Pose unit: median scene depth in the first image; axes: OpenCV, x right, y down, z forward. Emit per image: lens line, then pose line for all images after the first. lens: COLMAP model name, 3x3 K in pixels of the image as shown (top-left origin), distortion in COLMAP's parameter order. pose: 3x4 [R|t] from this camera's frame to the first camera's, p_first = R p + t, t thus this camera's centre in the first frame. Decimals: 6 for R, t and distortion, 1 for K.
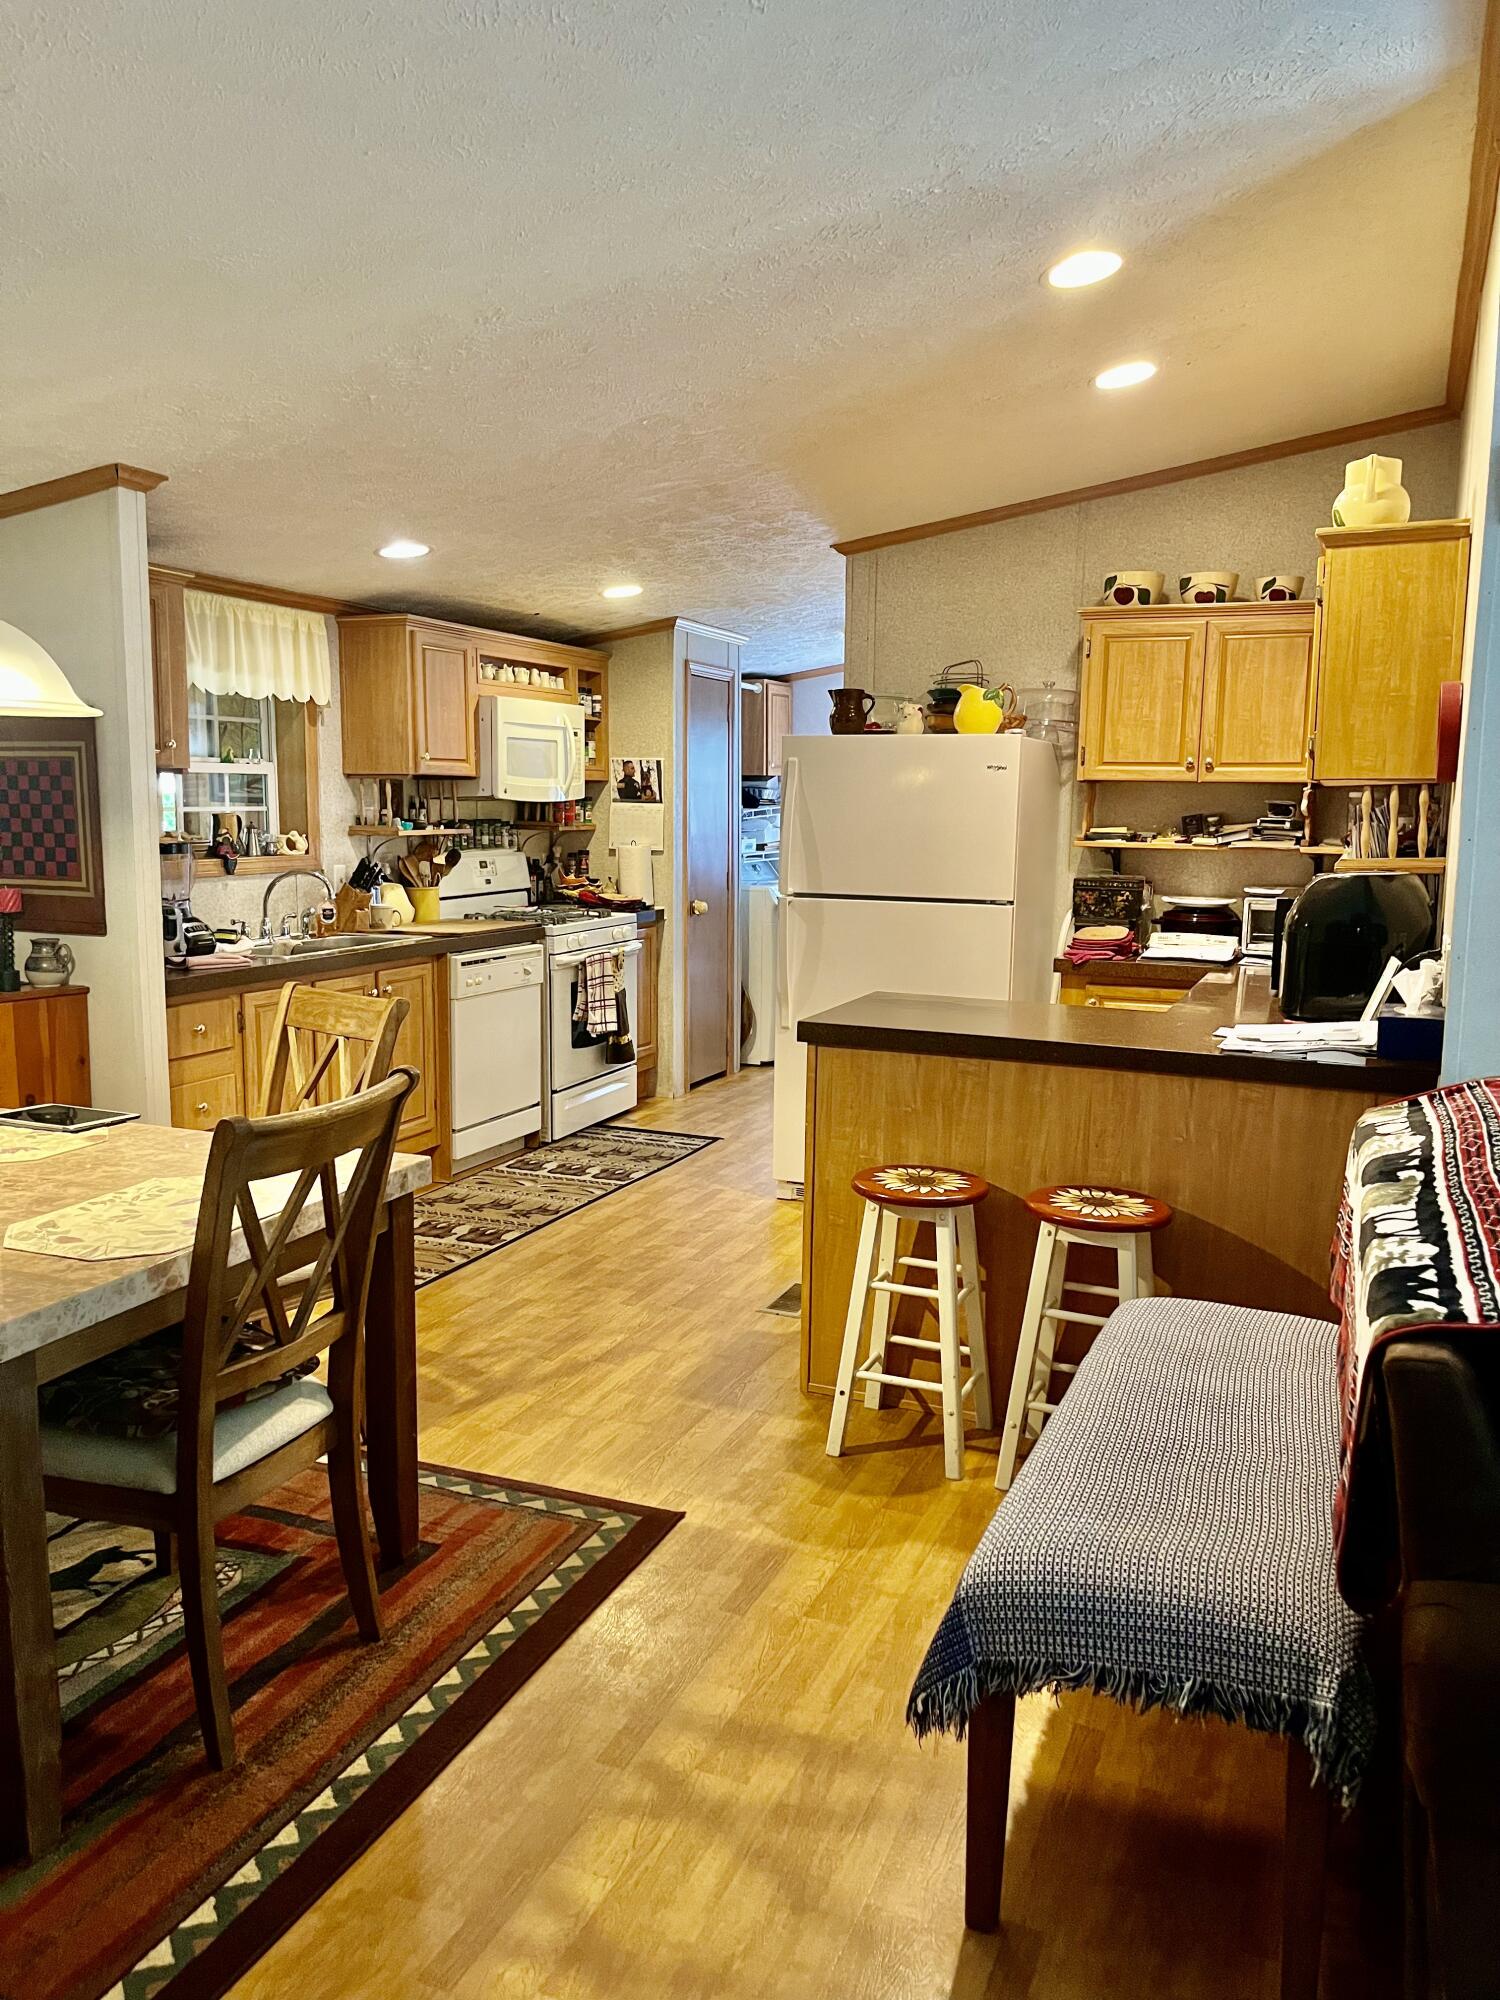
lens RADIAL K [[1504.1, 0, 750.0], [0, 1504.1, 1000.0], [0, 0, 1]] dist [0.078598, -0.124905]
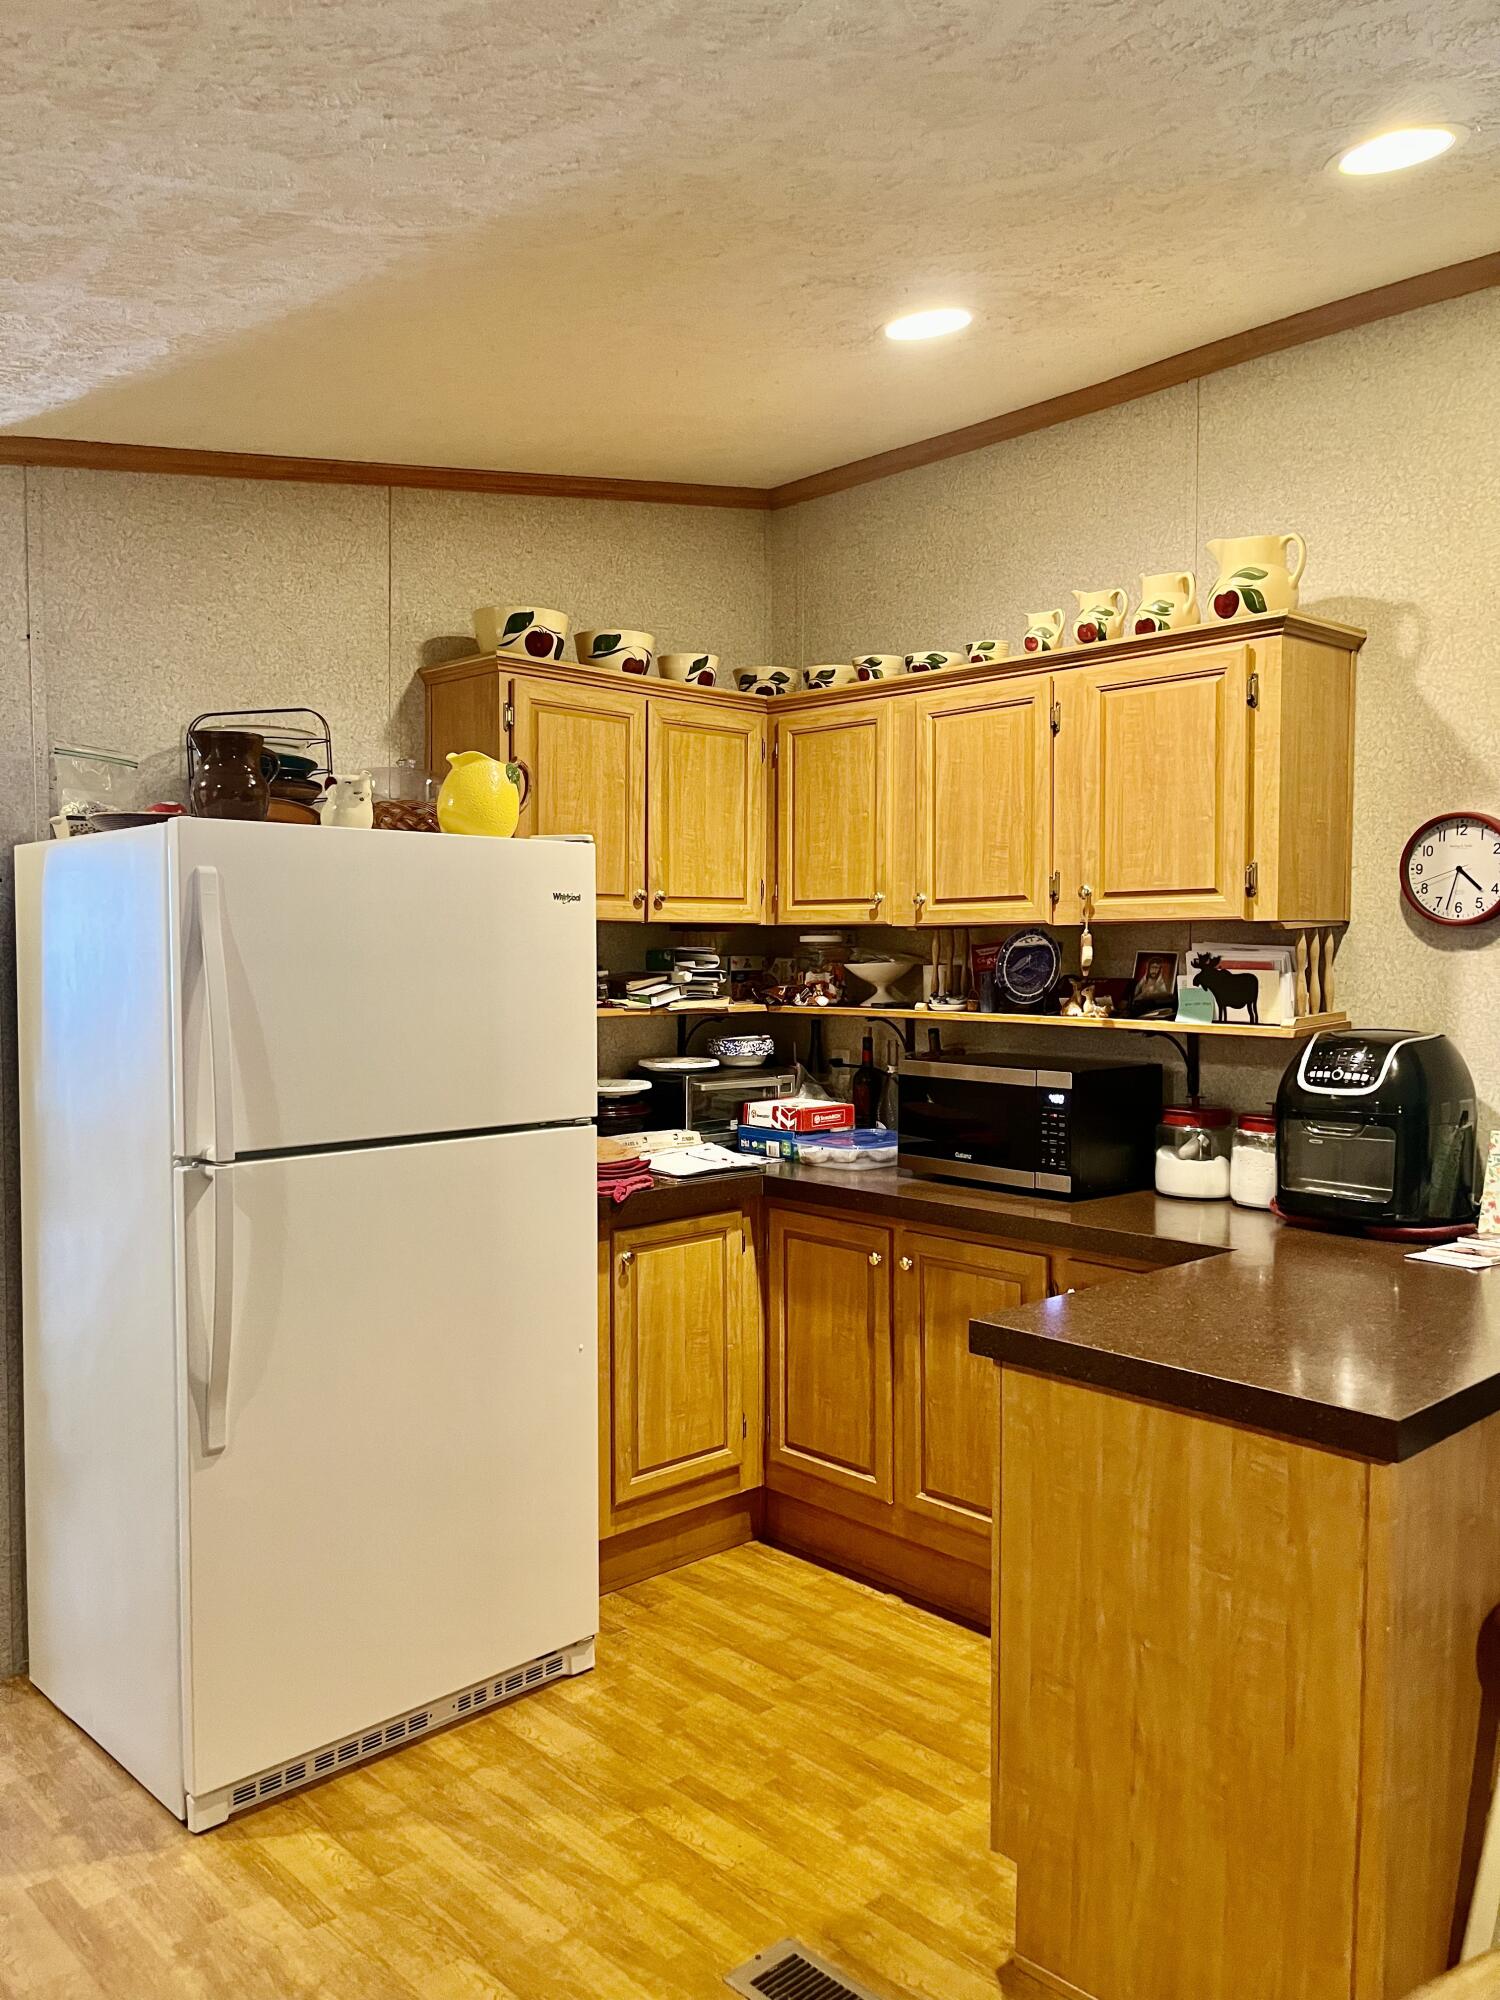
lens RADIAL K [[1504.1, 0, 750.0], [0, 1504.1, 1000.0], [0, 0, 1]] dist [0.078598, -0.124905]
pose [[0.414847, -0.046243, 0.908715, -0.287002], [0.124547, 0.992193, -0.006367, -0.084661], [-0.901327, 0.115819, 0.417368, 0.580000]]
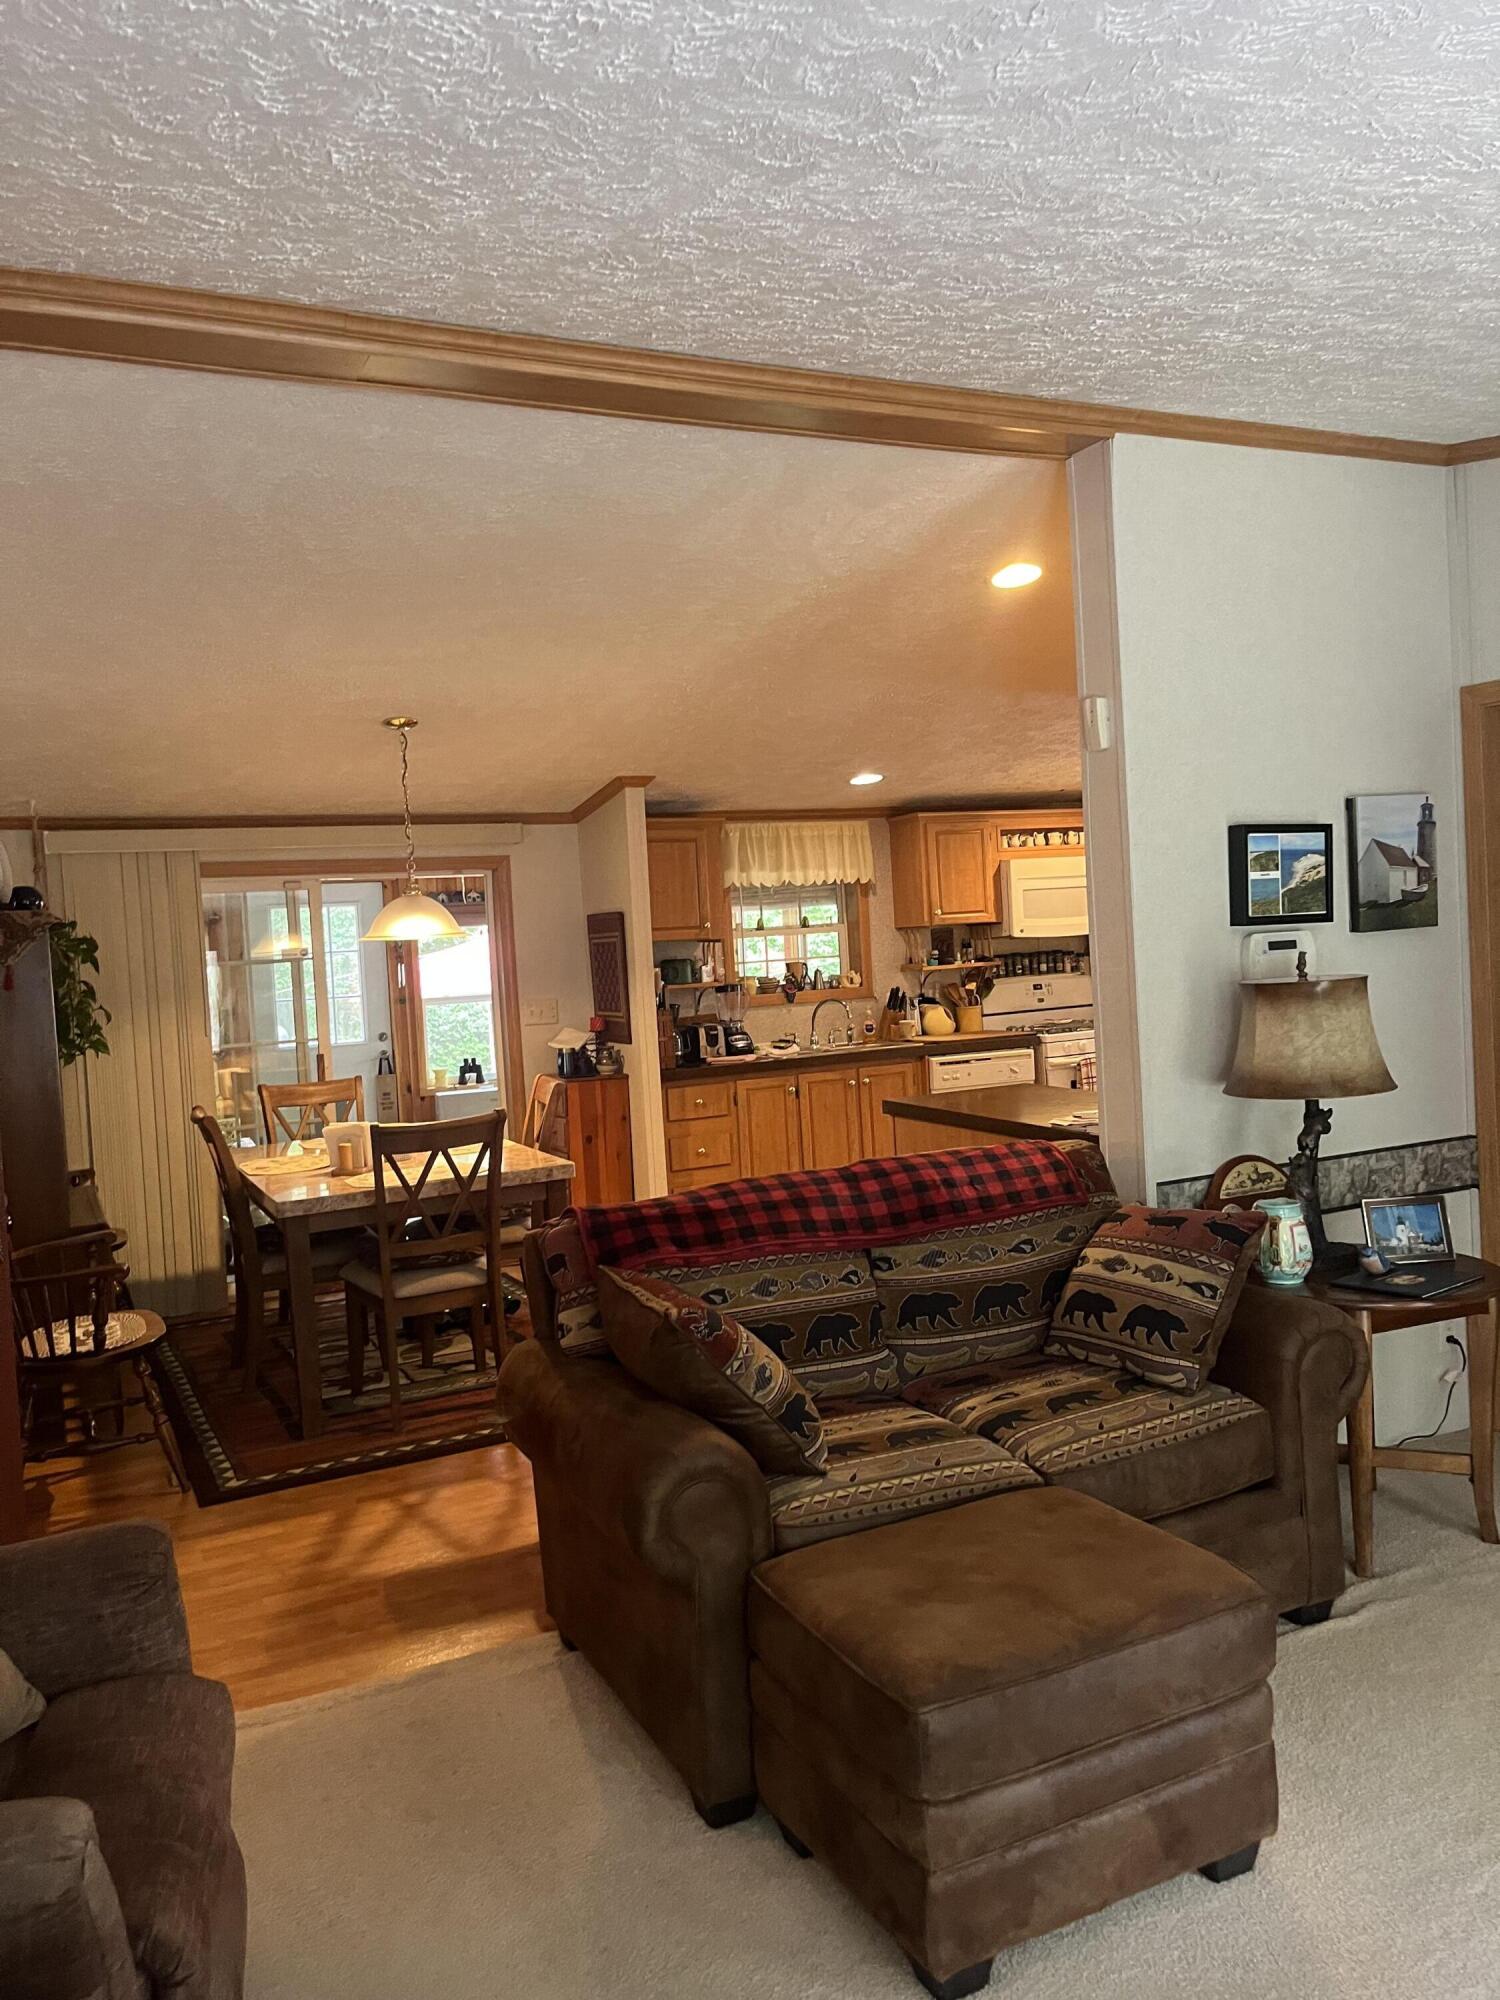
lens RADIAL K [[1504.3, 0, 750.1], [0, 1504.3, 984.1], [0, 0, 1]] dist [0.078263, -0.116852]
pose [[0.733137, -0.032067, -0.679324, 0.565196], [-0.024825, 0.996960, -0.073852, 0.008247], [0.679627, 0.071008, 0.730113, -0.100993]]
